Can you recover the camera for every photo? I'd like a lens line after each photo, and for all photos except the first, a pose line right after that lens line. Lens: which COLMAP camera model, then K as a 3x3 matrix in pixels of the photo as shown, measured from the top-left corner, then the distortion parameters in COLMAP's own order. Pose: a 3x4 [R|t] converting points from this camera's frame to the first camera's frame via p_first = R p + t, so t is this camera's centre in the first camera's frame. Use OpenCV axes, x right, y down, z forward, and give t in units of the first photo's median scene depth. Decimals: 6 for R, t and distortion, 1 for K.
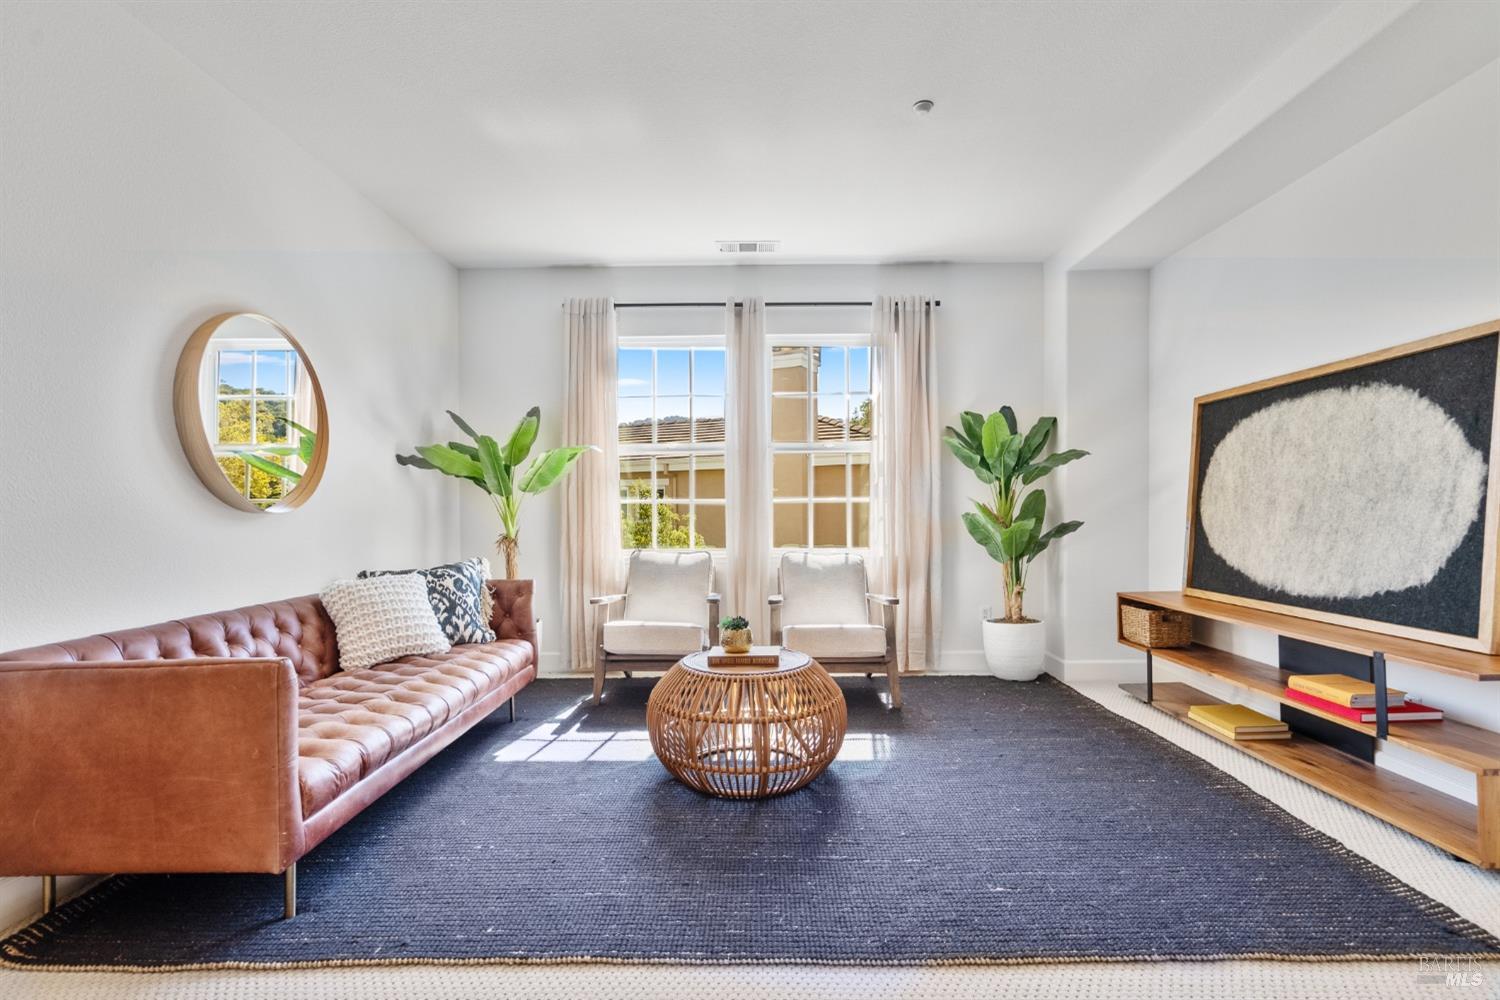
lens RADIAL K [[687.3, 0, 748.0], [0, 687.3, 513.8], [0, 0, 1]] dist [-0.003159, 0.001527]
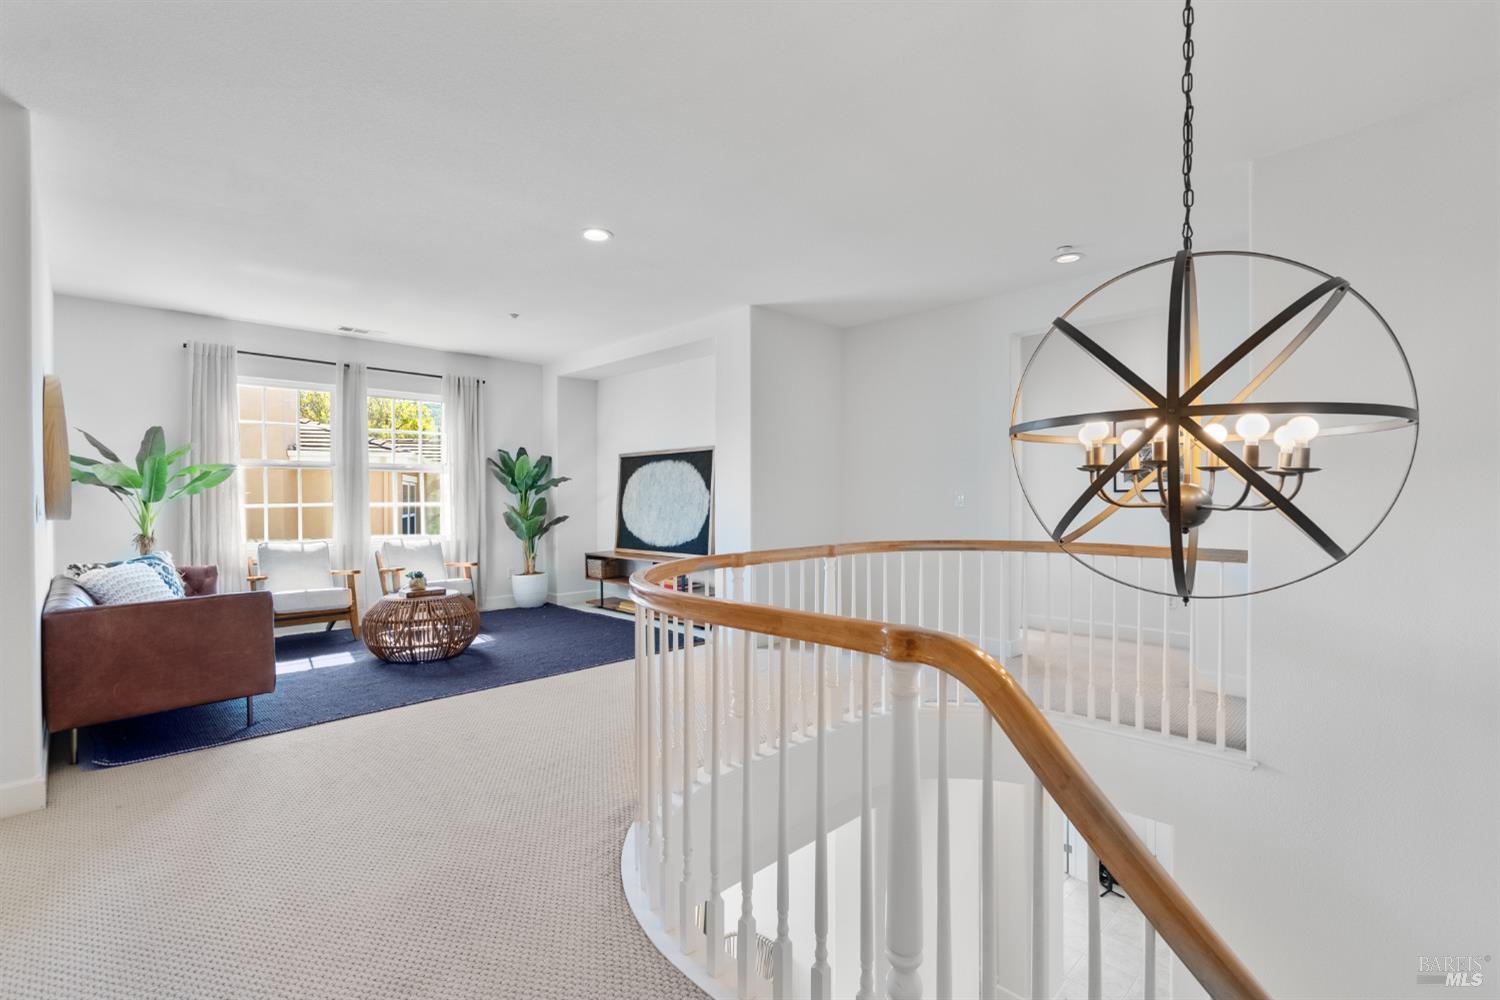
lens RADIAL K [[687.3, 0, 749.3], [0, 687.3, 507.1], [0, 0, 1]] dist [-0.003159, 0.001527]
pose [[0.697492, -0.005349, 0.716572, -0.502434], [0.003286, 0.999986, 0.004265, -0.019362], [-0.716585, -0.000620, 0.697500, -0.646564]]
